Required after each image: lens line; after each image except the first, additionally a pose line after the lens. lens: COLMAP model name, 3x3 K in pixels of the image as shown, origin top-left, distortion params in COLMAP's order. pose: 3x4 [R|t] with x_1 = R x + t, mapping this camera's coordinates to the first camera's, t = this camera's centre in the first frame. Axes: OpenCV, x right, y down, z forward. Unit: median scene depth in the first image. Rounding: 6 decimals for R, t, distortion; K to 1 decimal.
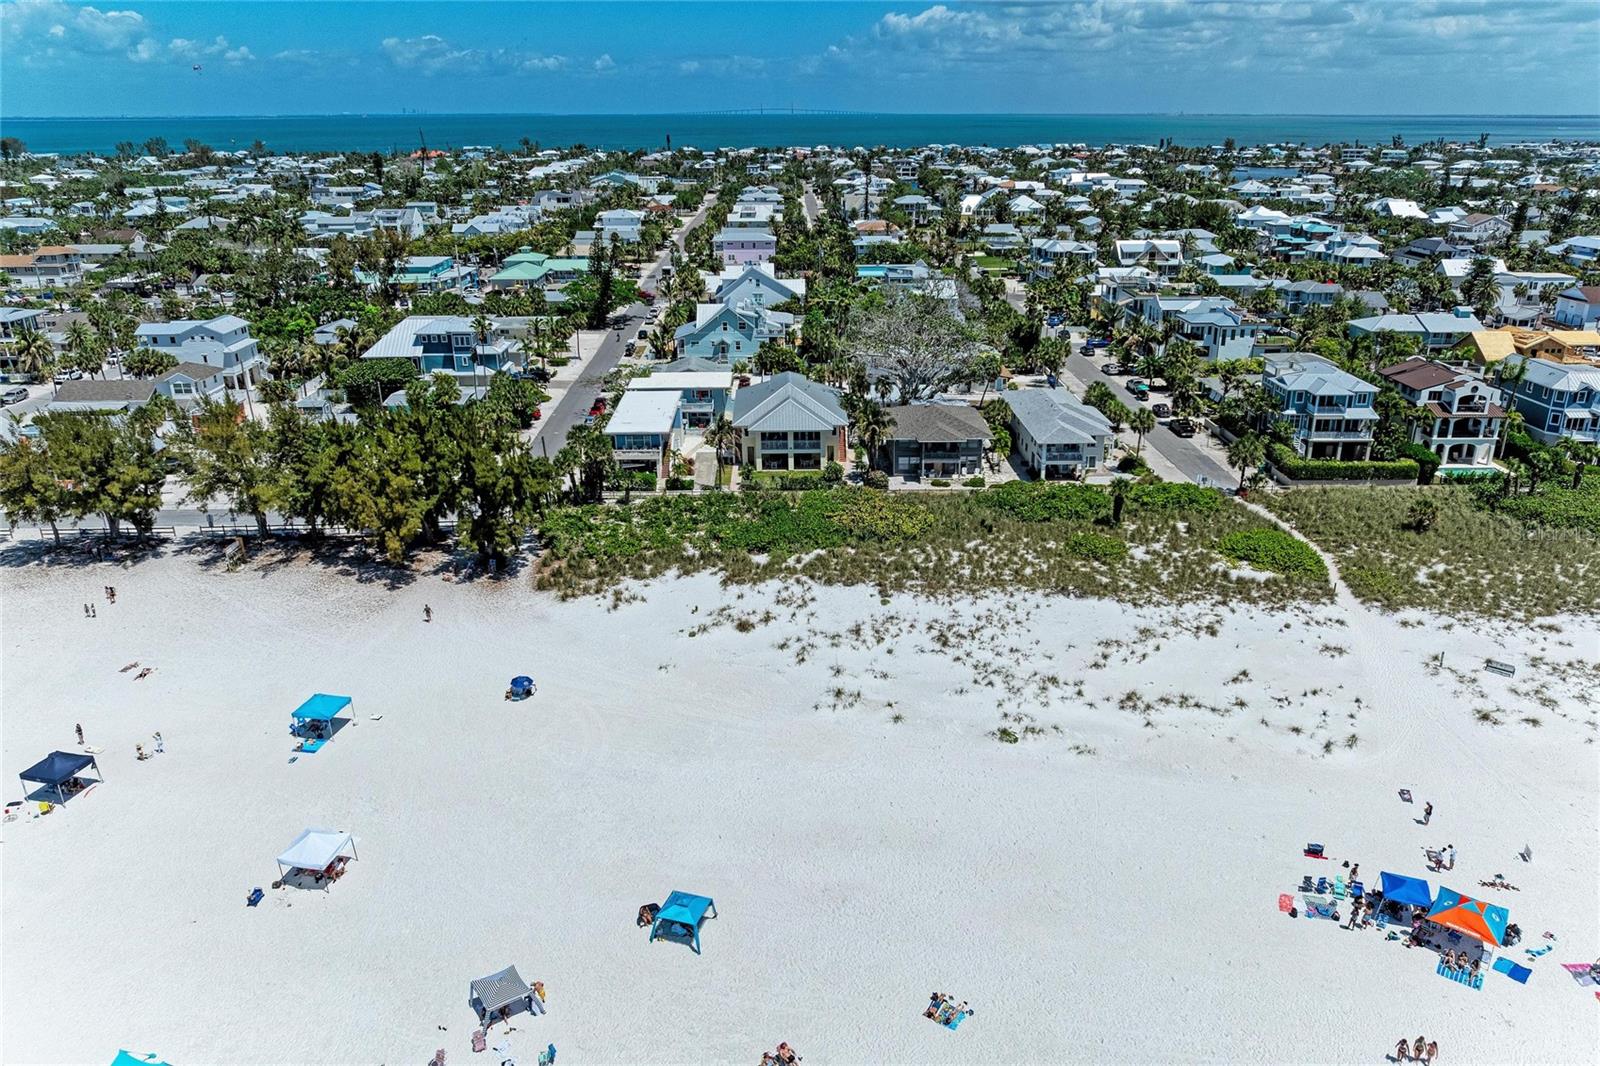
lens RADIAL K [[1108.6, 0, 807.3], [0, 1108.6, 534.6], [0, 0, 1]] dist [-0.025325, -0.000482]
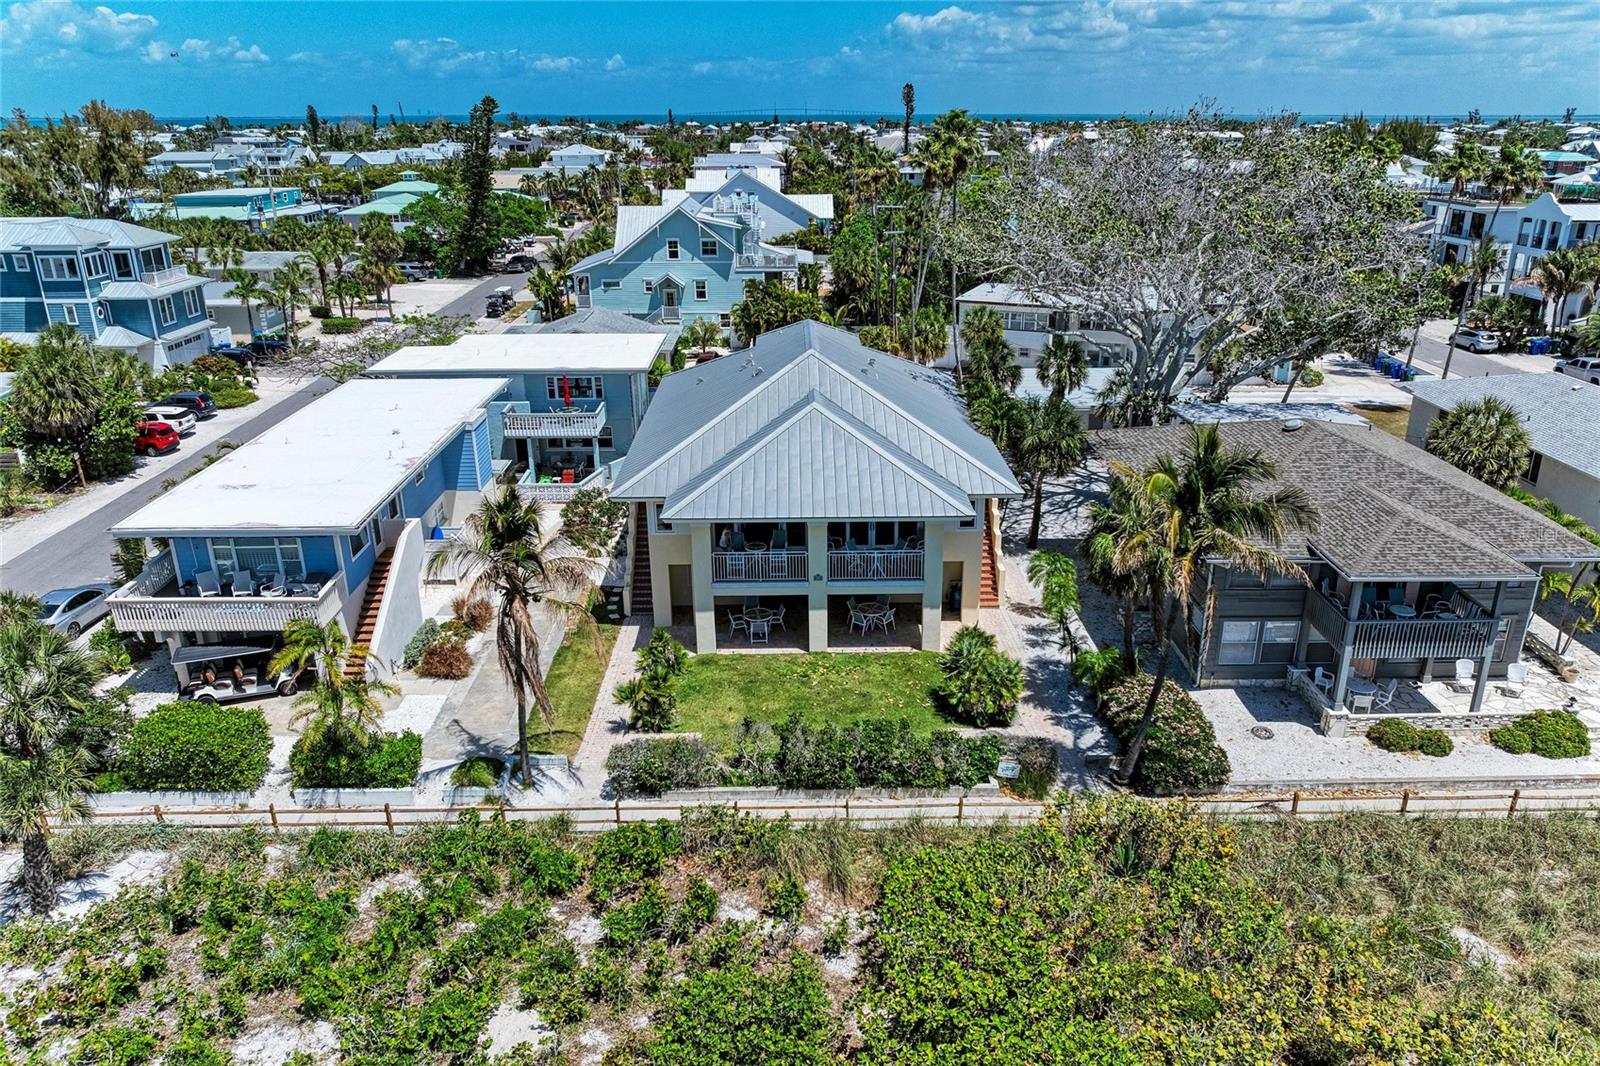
lens RADIAL K [[1108.6, 0, 807.3], [0, 1108.6, 534.6], [0, 0, 1]] dist [-0.025325, -0.000482]
pose [[0.999941, 0.002431, -0.010551, -0.012893], [-0.002446, 0.999996, -0.001475, -0.076199], [0.010547, 0.001501, 0.999943, 0.621934]]
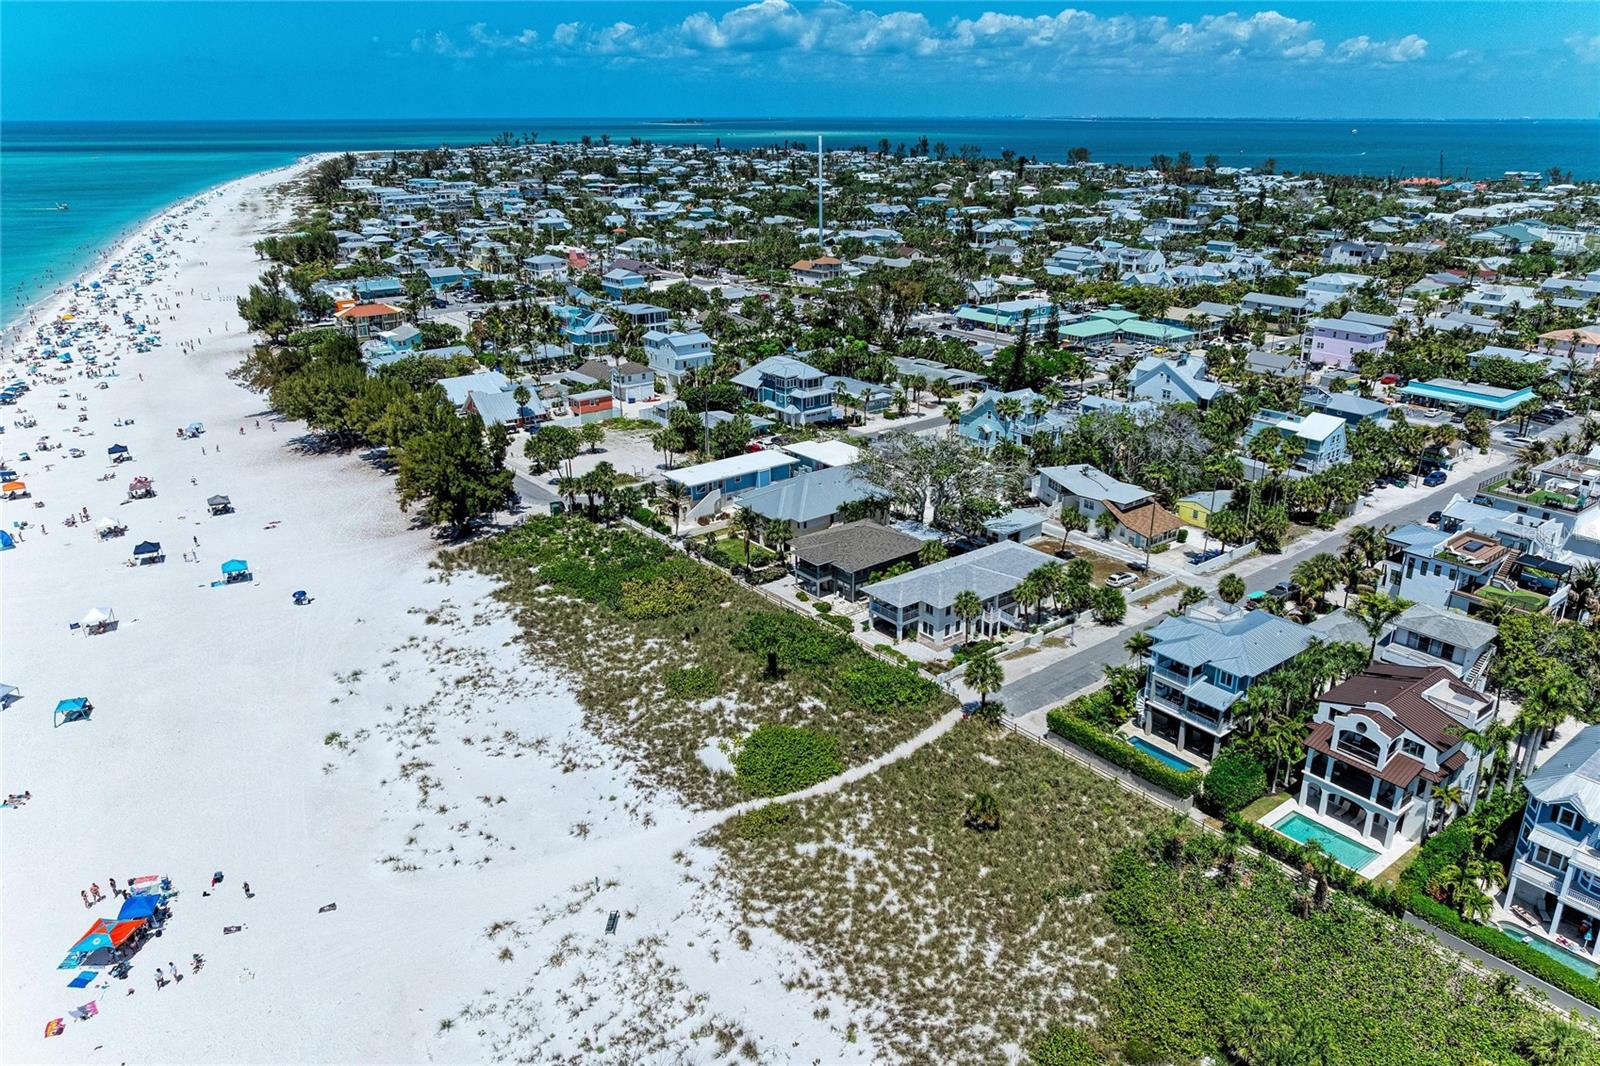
lens RADIAL K [[1108.6, 0, 807.3], [0, 1108.6, 534.6], [0, 0, 1]] dist [-0.025325, -0.000482]
pose [[0.603200, 0.281276, -0.746347, 0.736505], [-0.283083, 0.950331, 0.129363, -0.198383], [0.745663, 0.133246, 0.652865, 0.257889]]
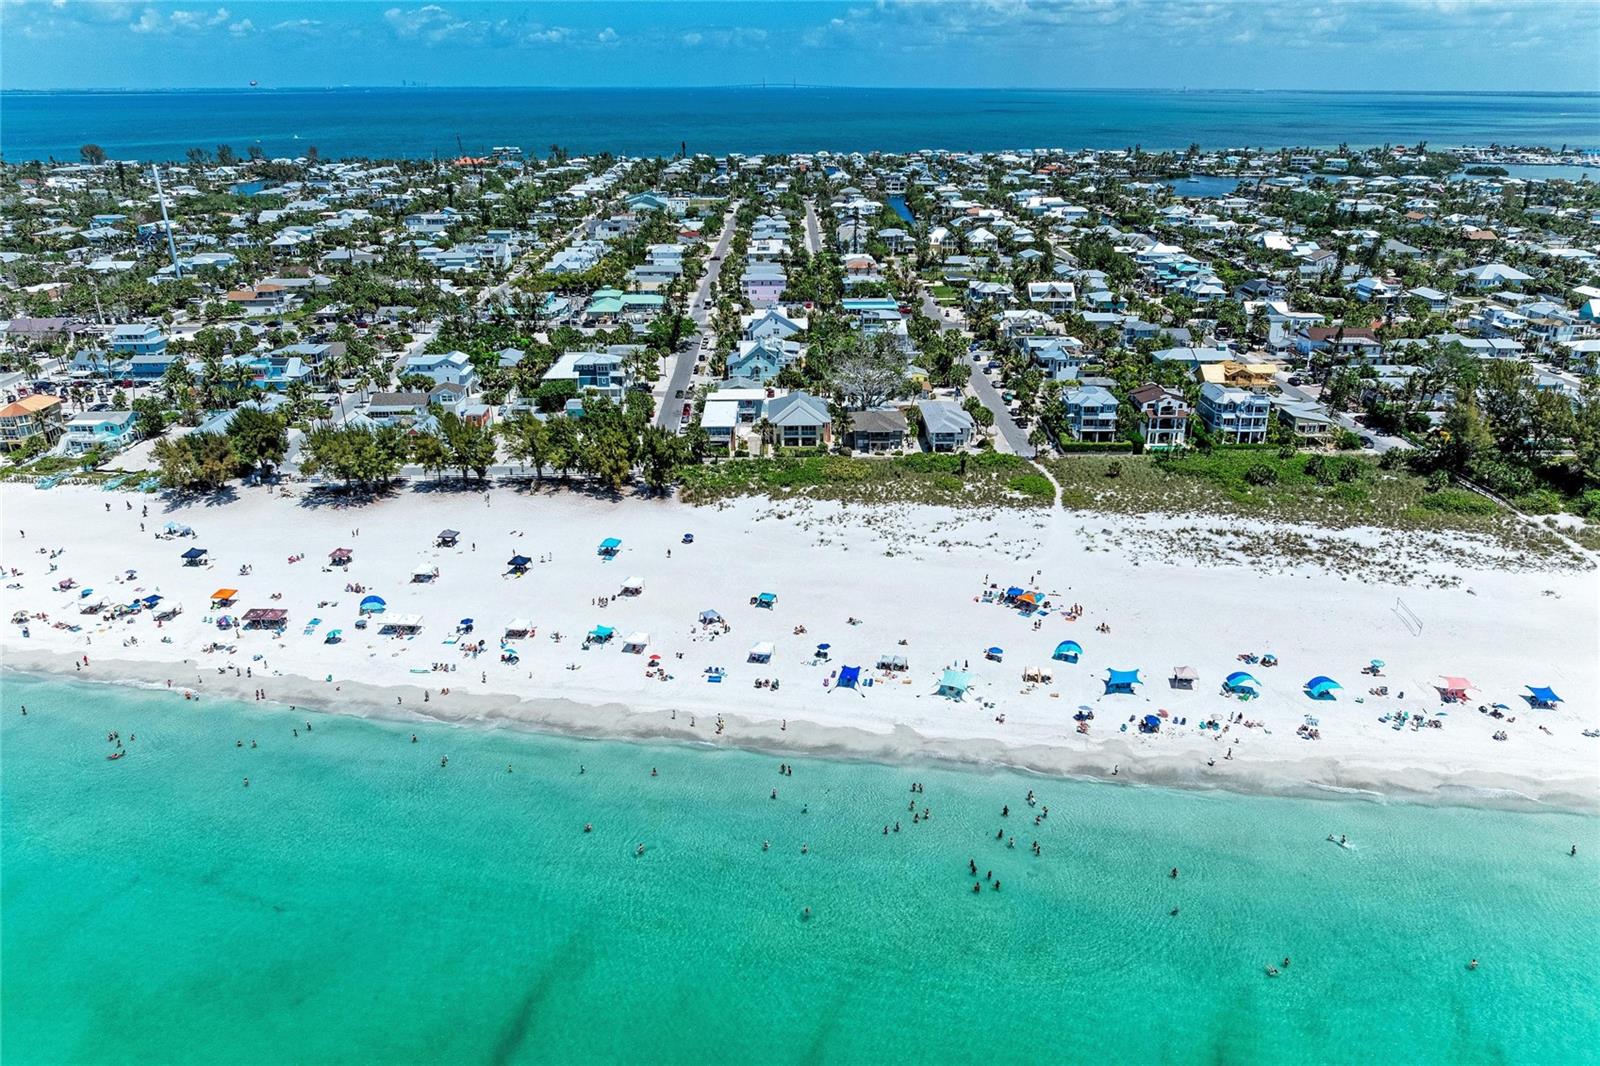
lens RADIAL K [[1108.6, 0, 807.3], [0, 1108.6, 534.6], [0, 0, 1]] dist [-0.025325, -0.000482]
pose [[0.999998, 0.001262, -0.001693, 0.000485], [-0.001224, 0.999753, 0.022186, 0.041305], [0.001721, -0.022184, 0.999752, -0.738096]]
